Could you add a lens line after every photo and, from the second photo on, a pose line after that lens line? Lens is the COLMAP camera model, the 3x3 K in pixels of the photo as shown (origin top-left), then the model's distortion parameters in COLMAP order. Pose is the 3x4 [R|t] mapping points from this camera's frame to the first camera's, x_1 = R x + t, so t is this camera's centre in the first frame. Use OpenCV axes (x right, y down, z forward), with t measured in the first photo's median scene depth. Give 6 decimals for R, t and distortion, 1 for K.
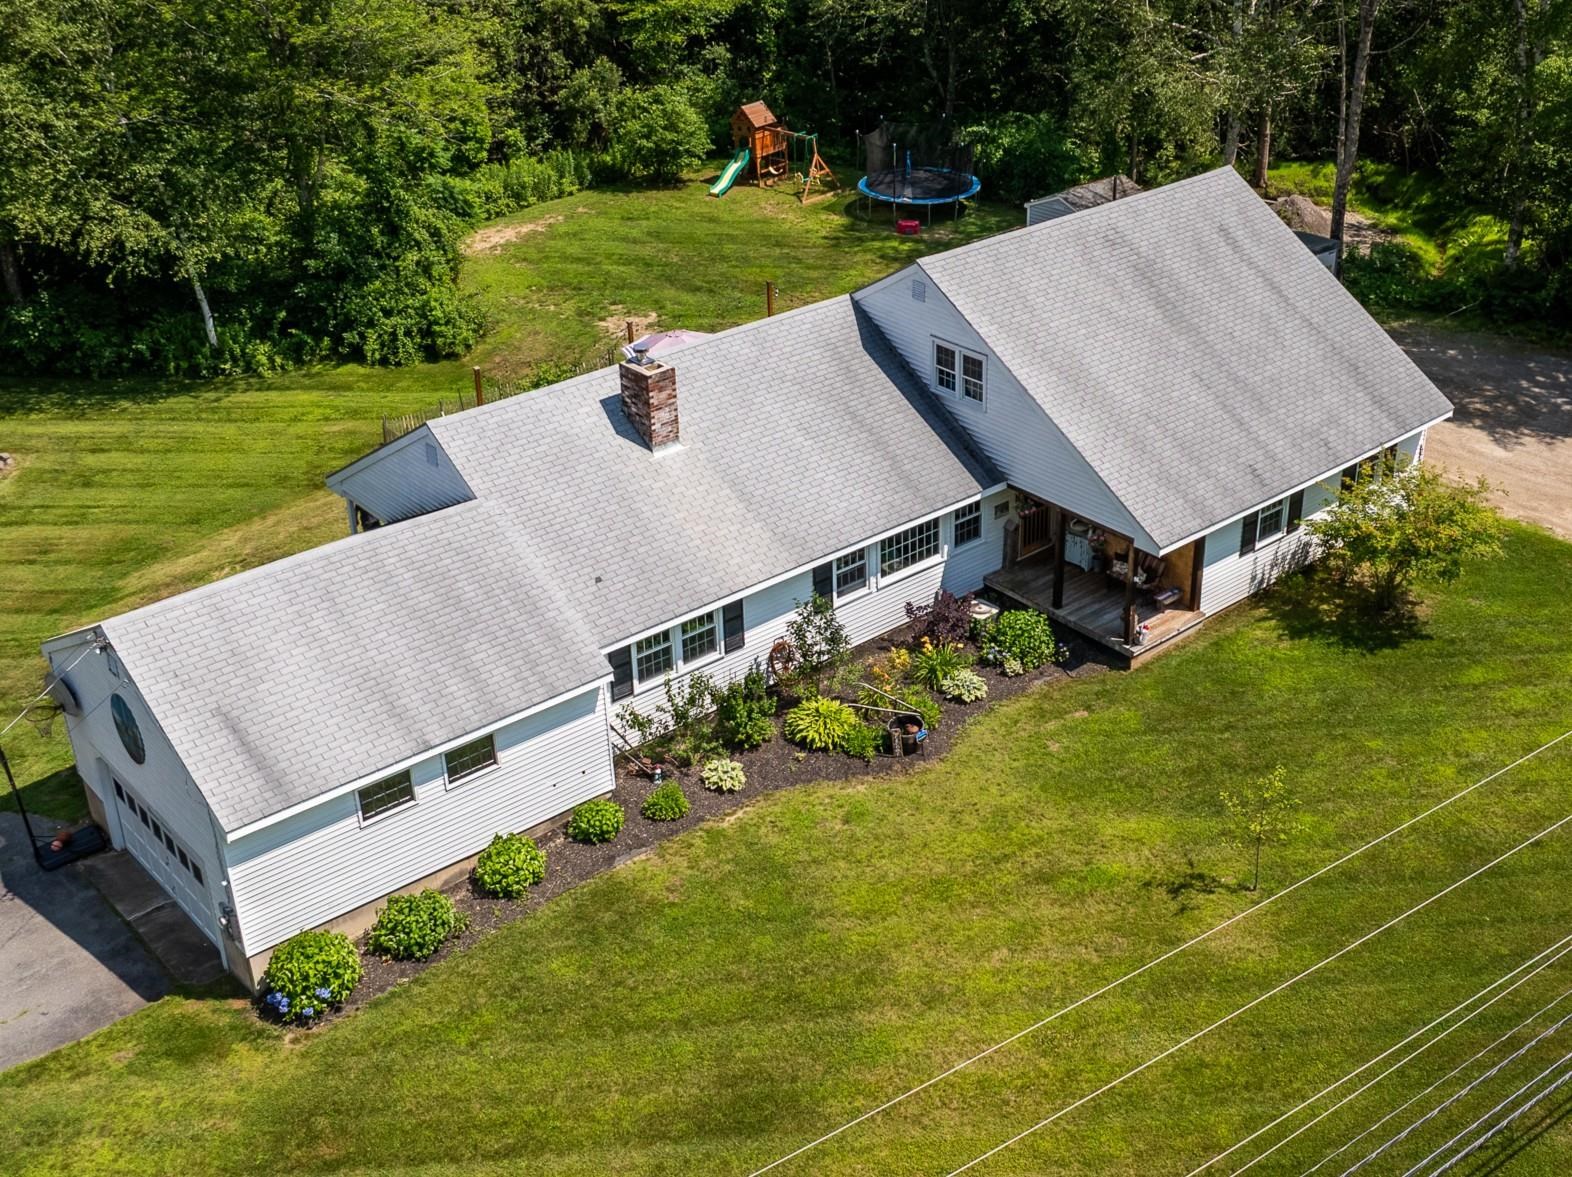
lens RADIAL K [[1773.0, 0, 793.0], [0, 1773.0, 592.6], [0, 0, 1]] dist [-0.018047, 0.000000]
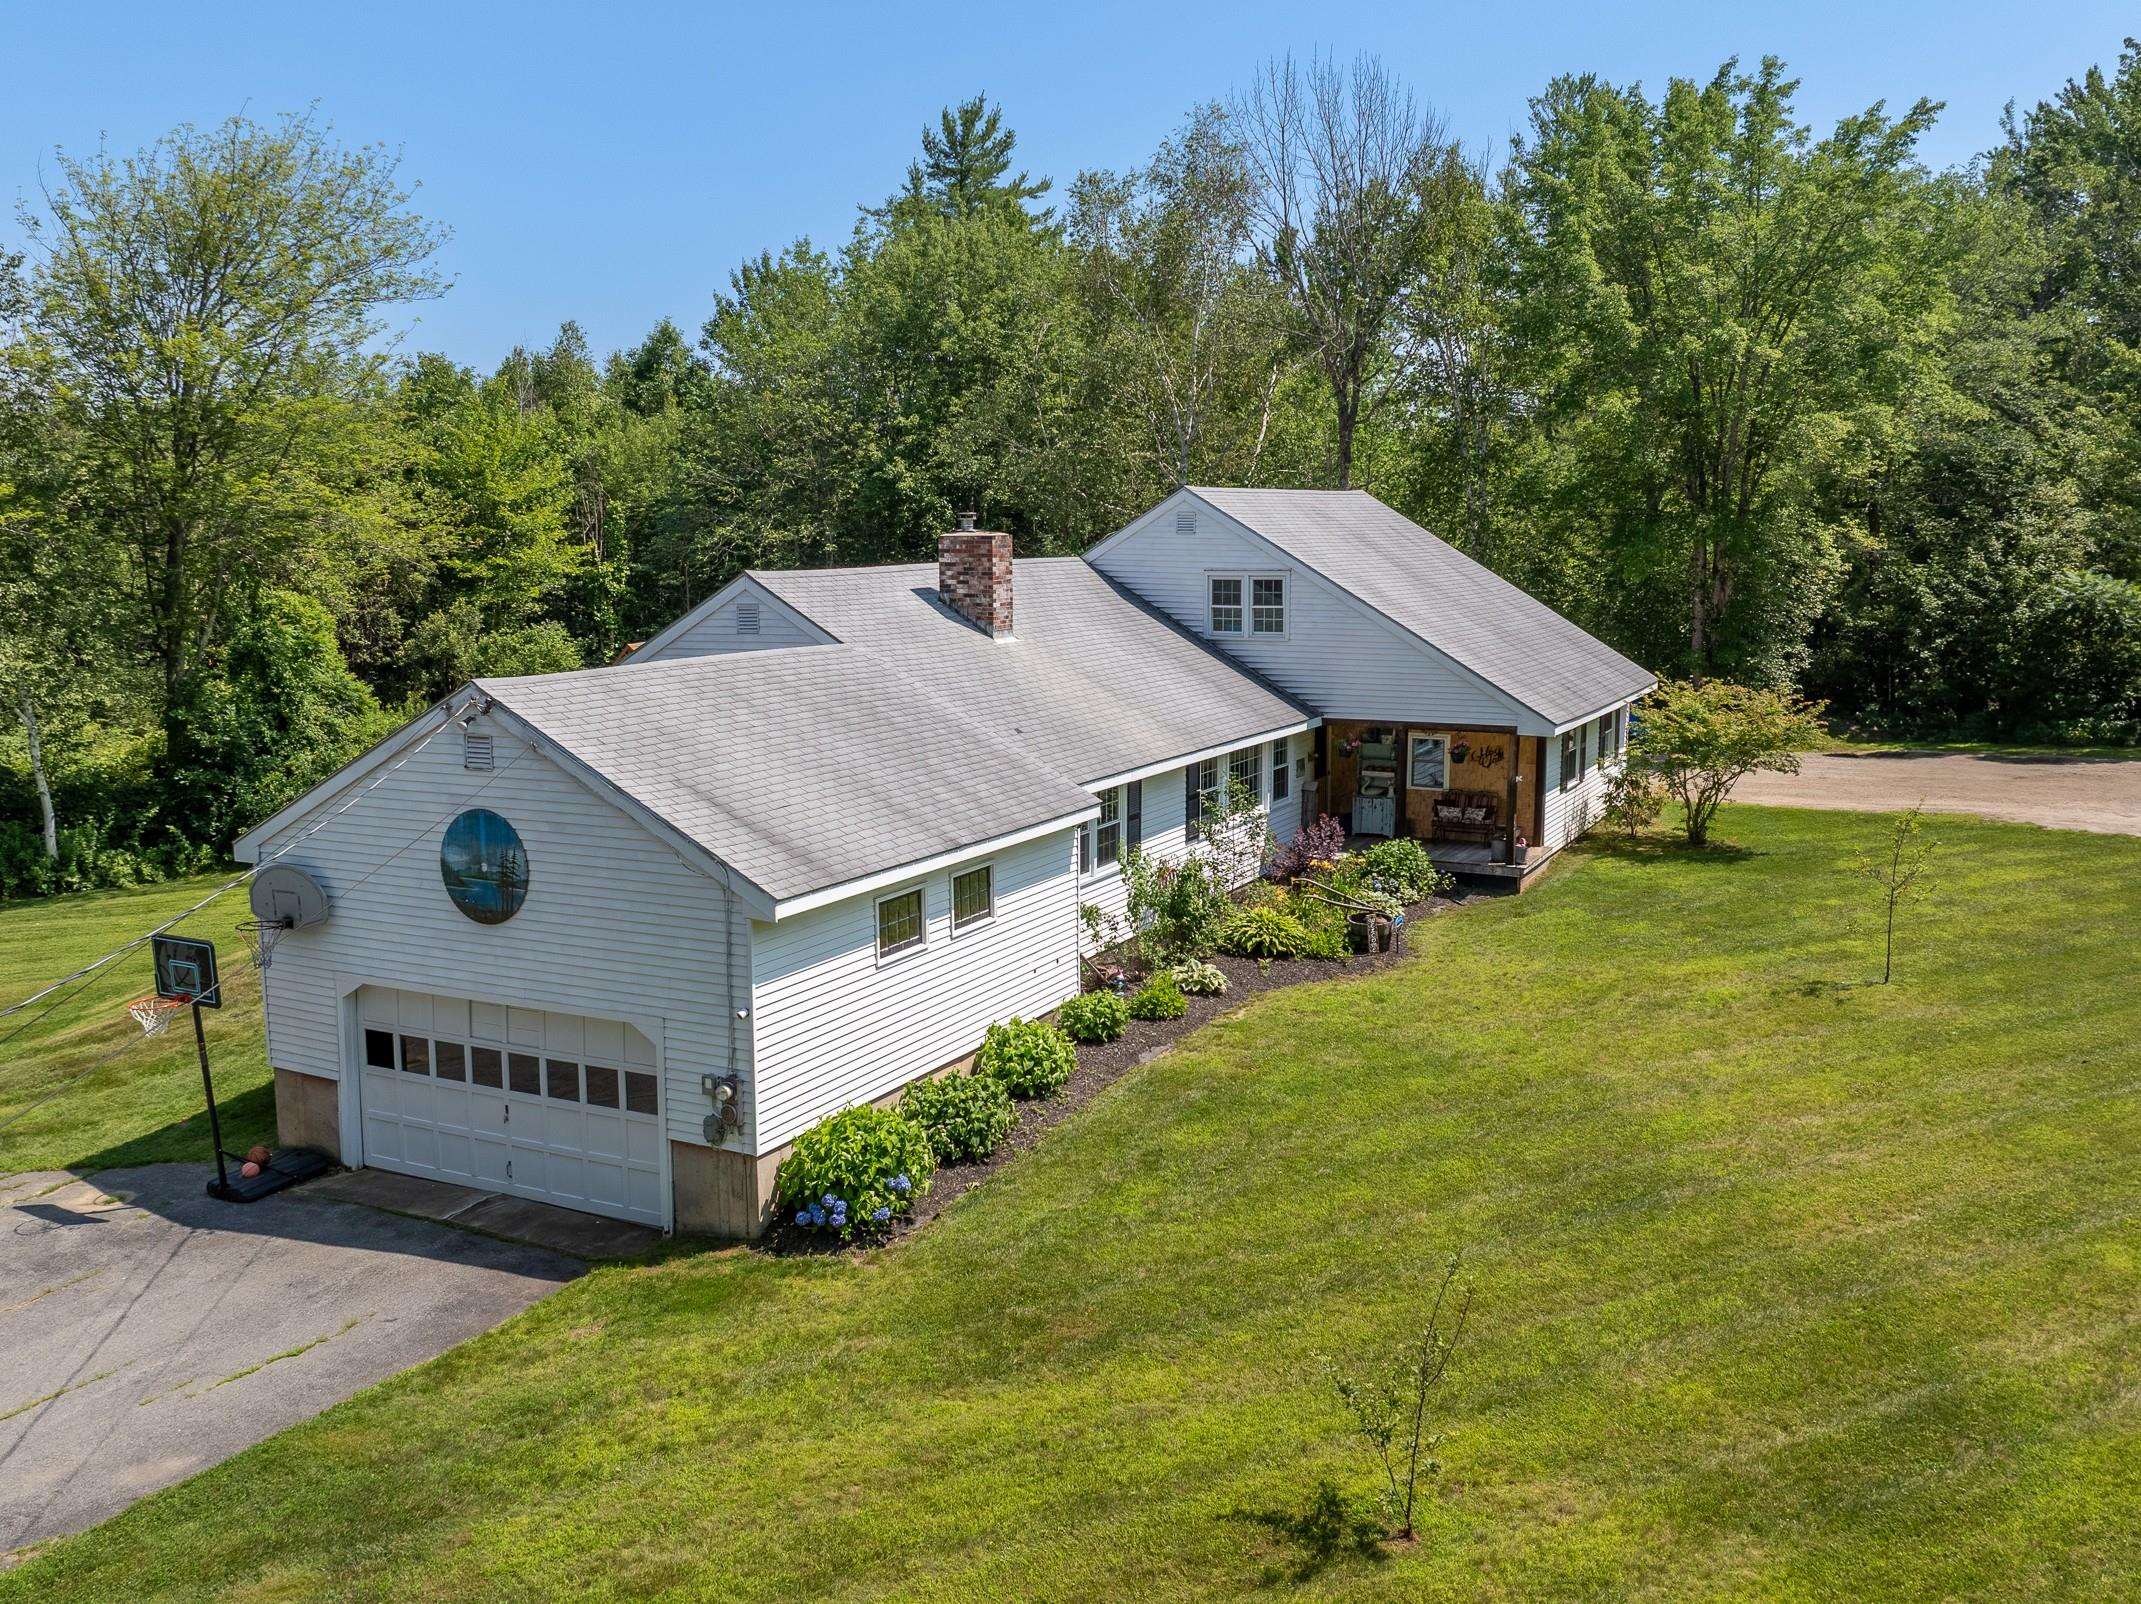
lens RADIAL K [[1820.3, 0, 1057.4], [0, 1820.3, 793.6], [0, 0, 1]] dist [-0.019600, -0.017193]
pose [[0.938845, -0.048494, 0.340909, -0.333320], [0.151694, 0.947036, -0.283042, 0.223429], [-0.309127, 0.317446, 0.896476, 0.273932]]
